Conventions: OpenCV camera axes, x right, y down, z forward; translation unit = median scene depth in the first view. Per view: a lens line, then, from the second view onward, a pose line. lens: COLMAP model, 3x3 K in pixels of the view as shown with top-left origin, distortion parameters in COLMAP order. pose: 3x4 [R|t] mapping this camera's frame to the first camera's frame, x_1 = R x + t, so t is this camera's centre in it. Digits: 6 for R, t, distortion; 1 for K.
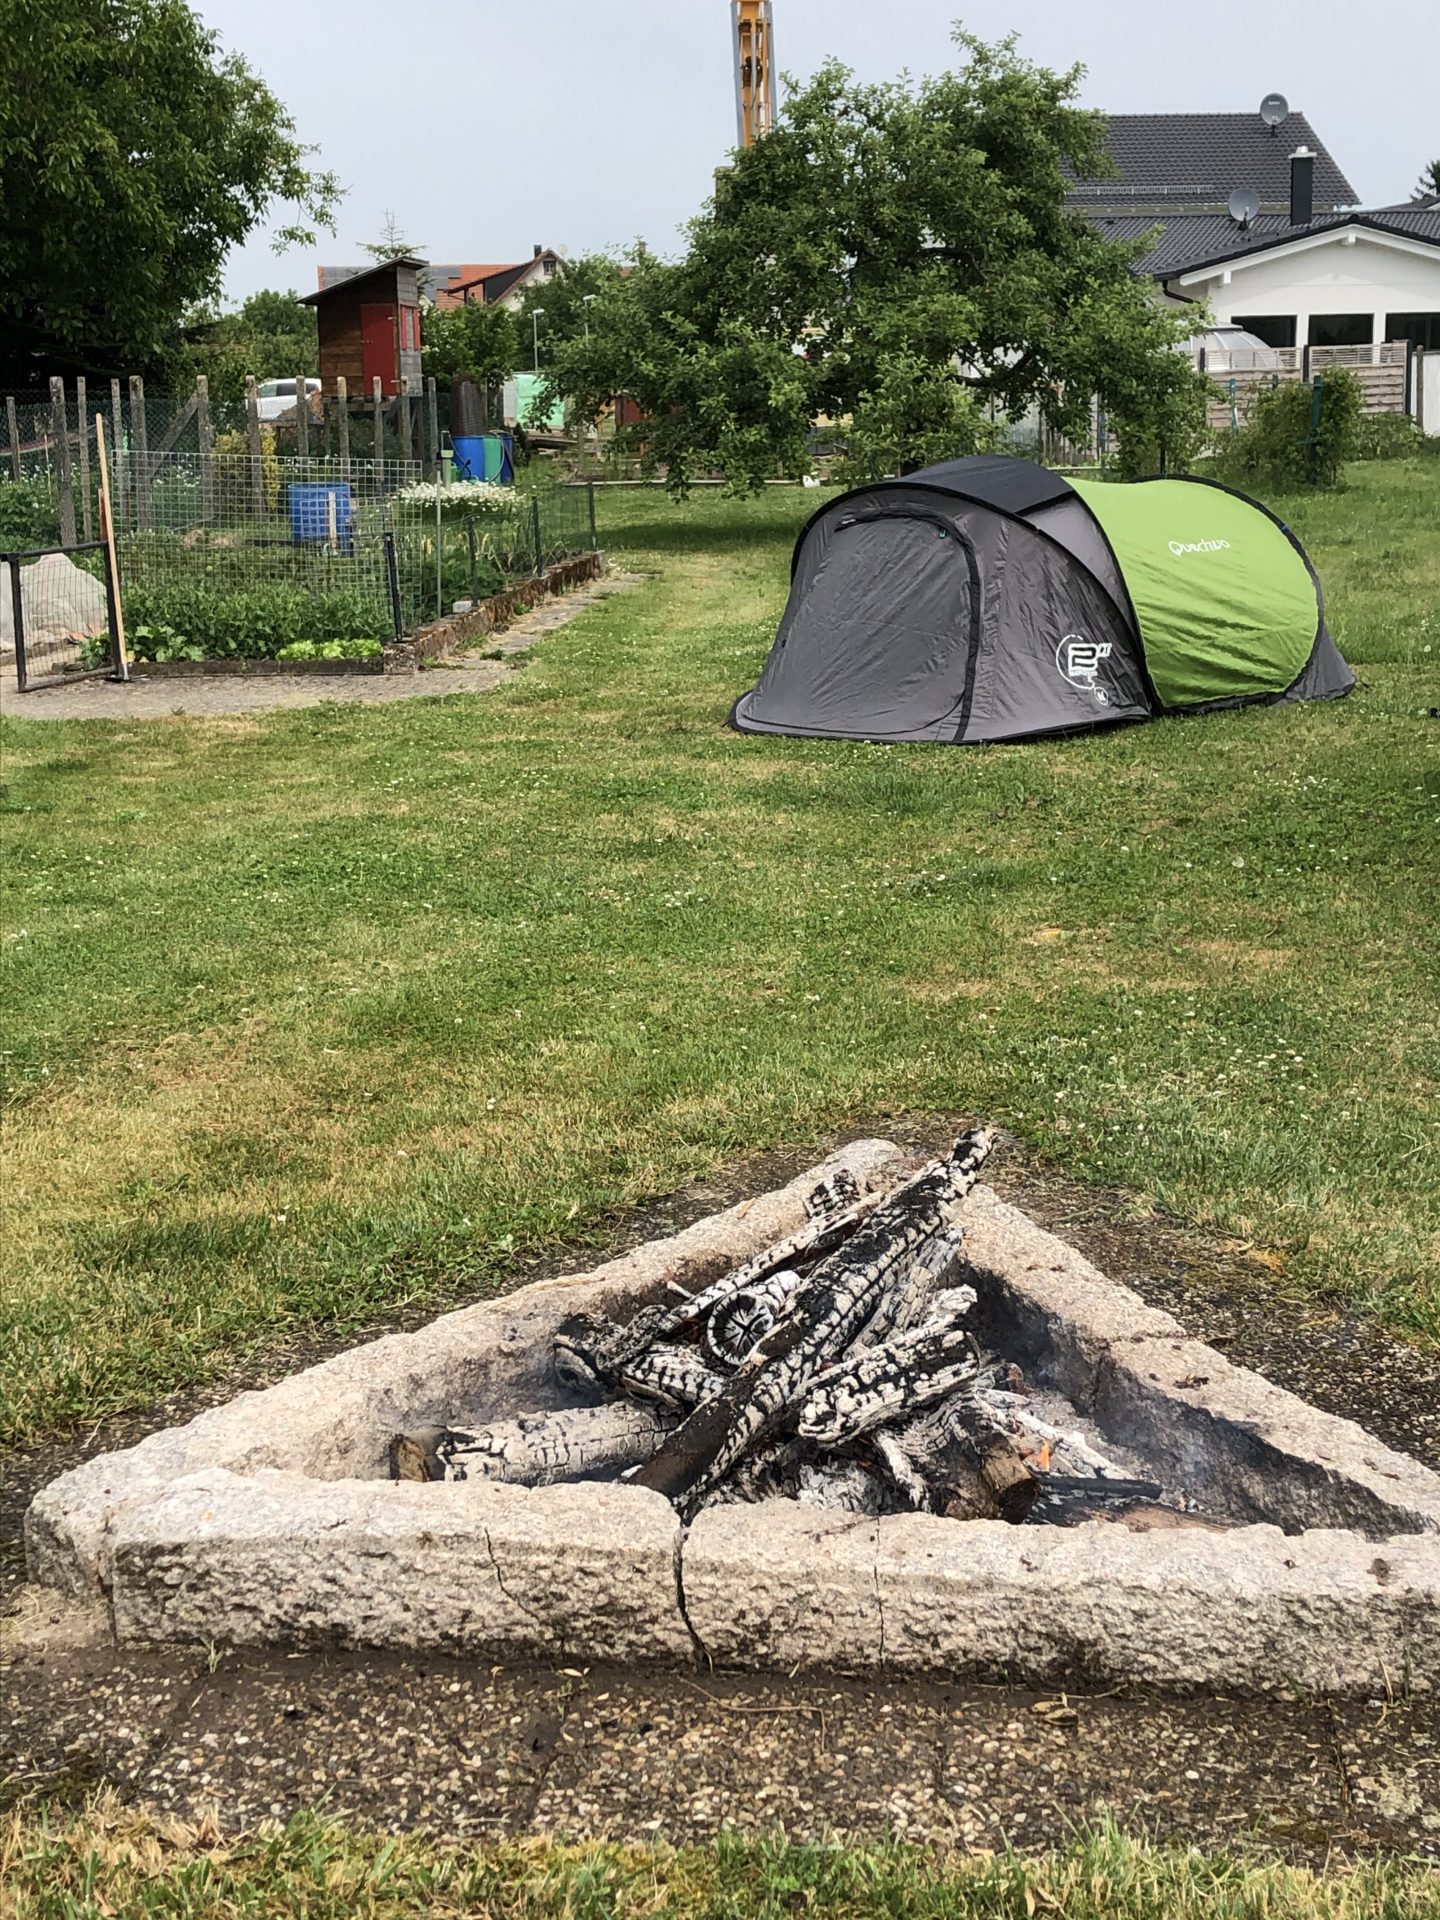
lens RADIAL K [[2591.7, 0, 775.5], [0, 2591.7, 951.0], [0, 0, 1]] dist [0.222911, -0.969741]
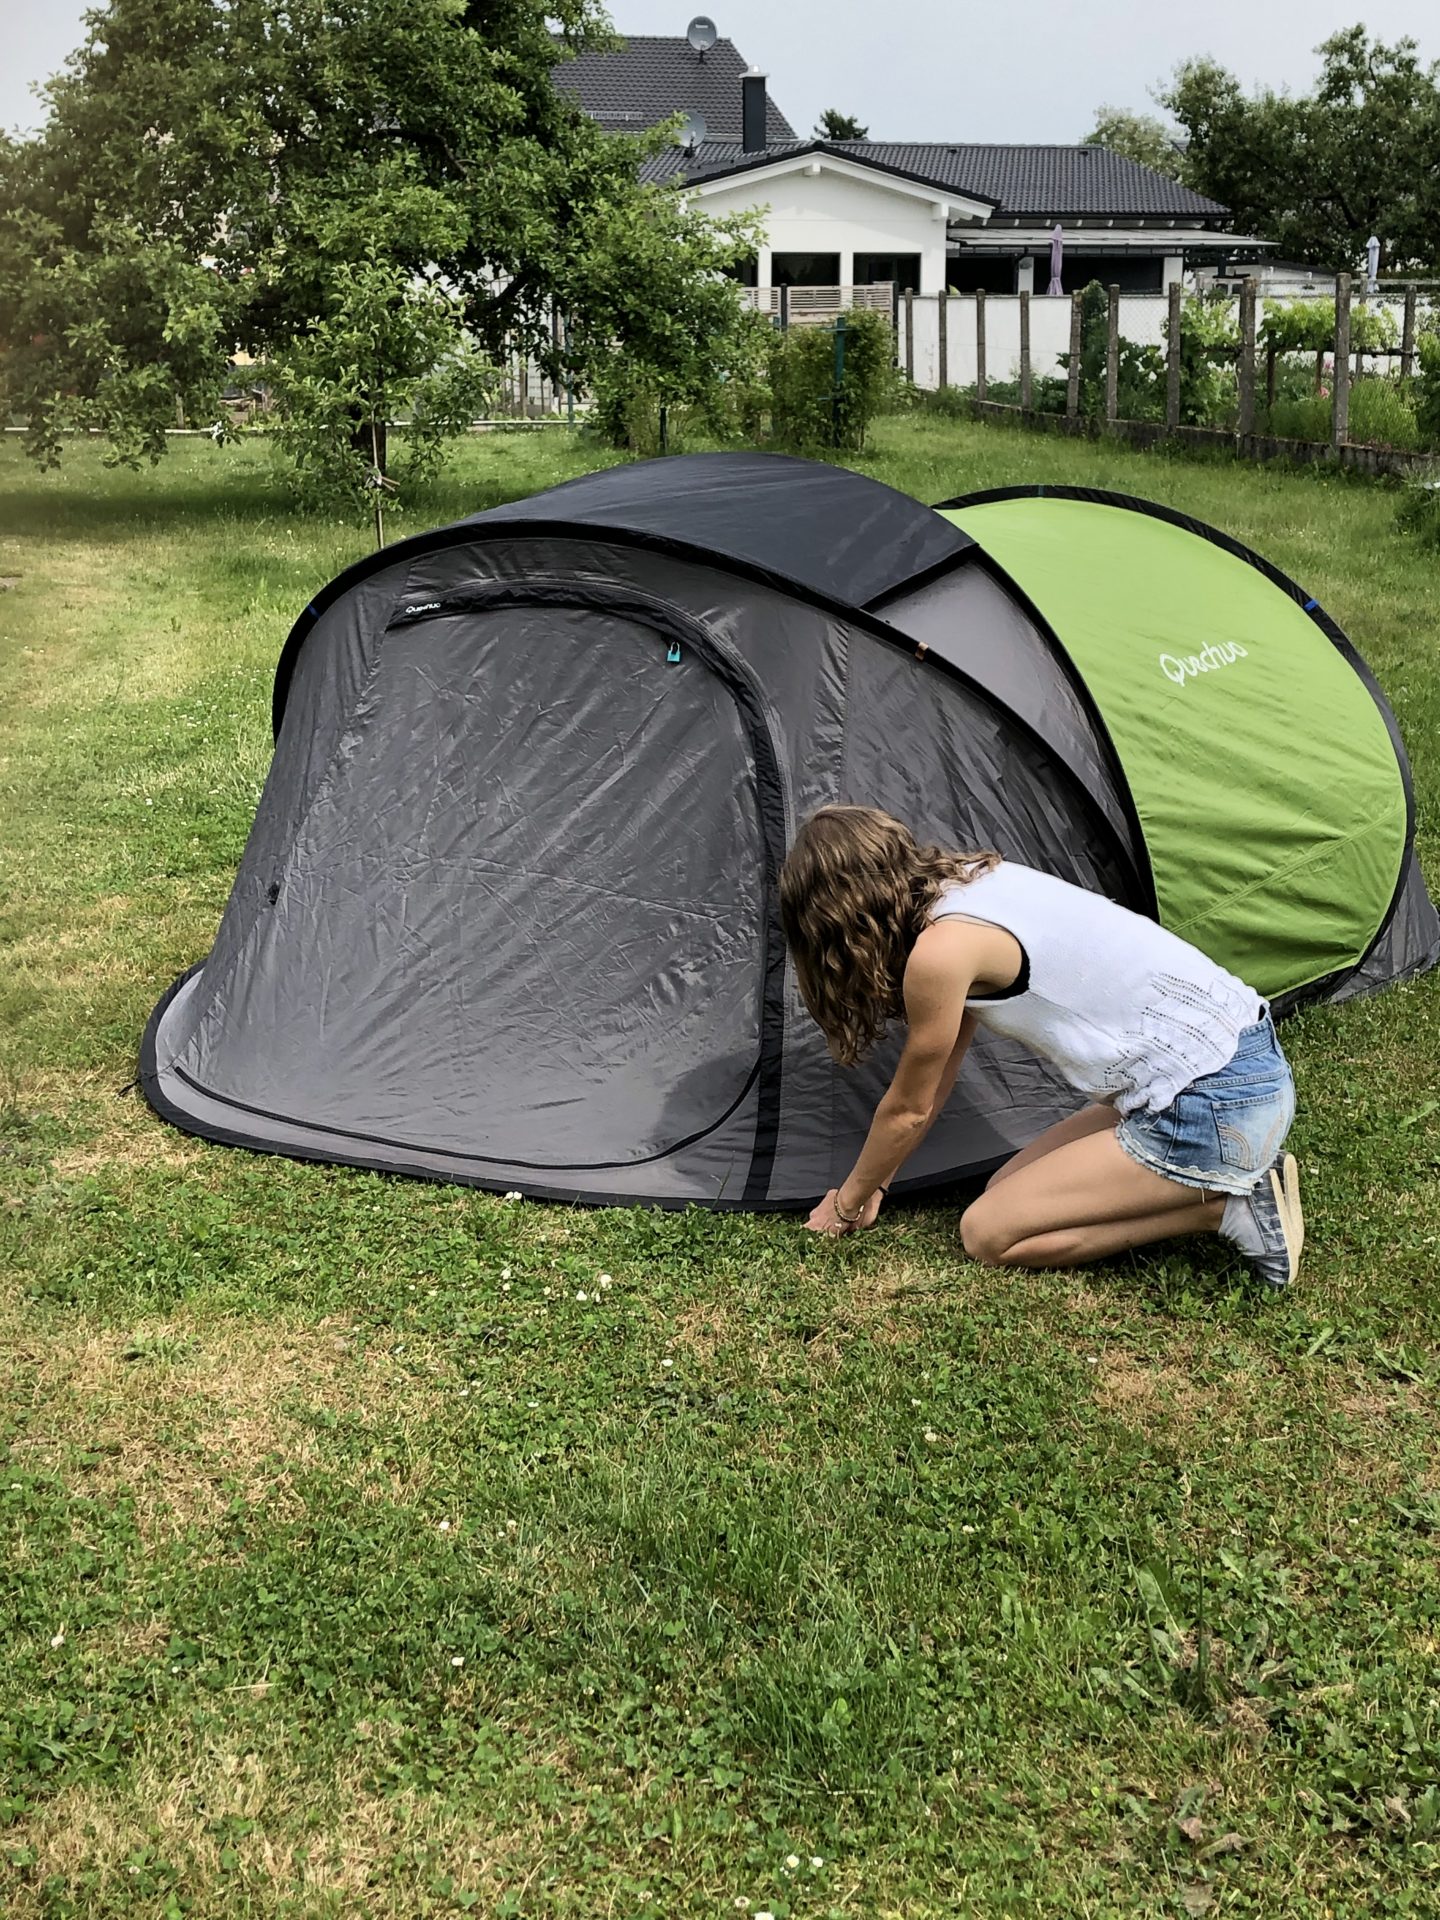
lens RADIAL K [[2591.7, 0, 775.5], [0, 2591.7, 951.0], [0, 0, 1]] dist [0.222911, -0.969741]
pose [[0.974964, -0.034488, 0.219671, -0.021991], [0.029919, 0.999262, 0.024092, -0.253988], [-0.220340, -0.016916, 0.975276, 1.243691]]
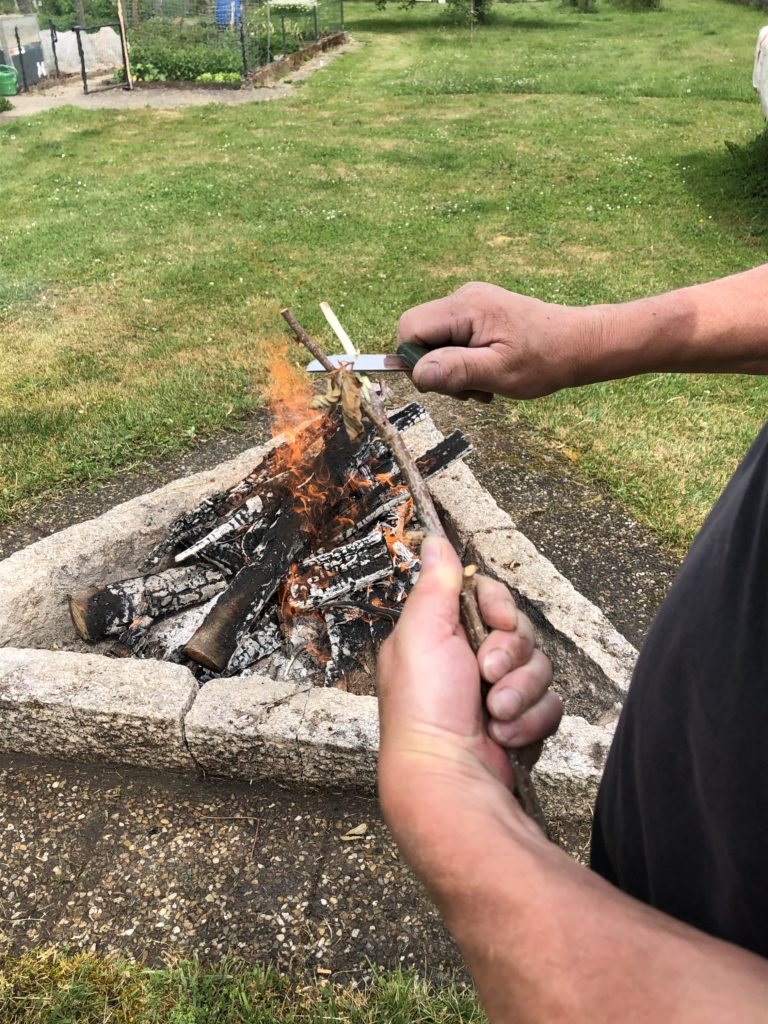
lens RADIAL K [[933.9, 0, 395.1], [0, 933.9, 486.9], [0, 0, 1]] dist [0.019093, 0.010501]
pose [[0.999020, 0.038145, -0.022466, 0.050627], [-0.029775, 0.954518, 0.296661, -0.045726], [0.032760, -0.295702, 0.954718, 0.221247]]
